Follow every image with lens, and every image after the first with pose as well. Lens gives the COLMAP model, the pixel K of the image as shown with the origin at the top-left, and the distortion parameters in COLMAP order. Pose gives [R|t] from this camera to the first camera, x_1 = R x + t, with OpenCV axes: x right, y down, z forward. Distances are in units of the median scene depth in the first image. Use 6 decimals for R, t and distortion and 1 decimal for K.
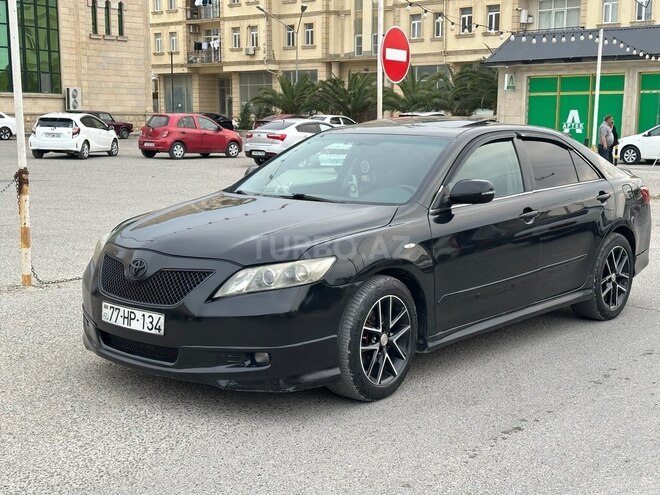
lens RADIAL K [[923.5, 0, 341.4], [0, 923.5, 247.8], [0, 0, 1]] dist [0.092020, -0.014007]
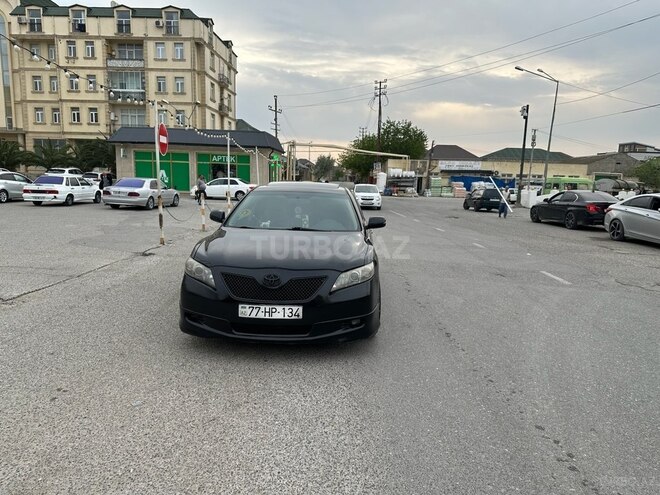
lens RADIAL K [[460.1, 0, 327.3], [0, 460.1, 251.2], [0, 0, 1]] dist [0.062620, -0.085192]
pose [[0.769963, -0.082550, 0.632727, -0.600750], [0.064557, 0.996586, 0.051463, -0.057164], [-0.634815, 0.001223, 0.772663, 0.314358]]
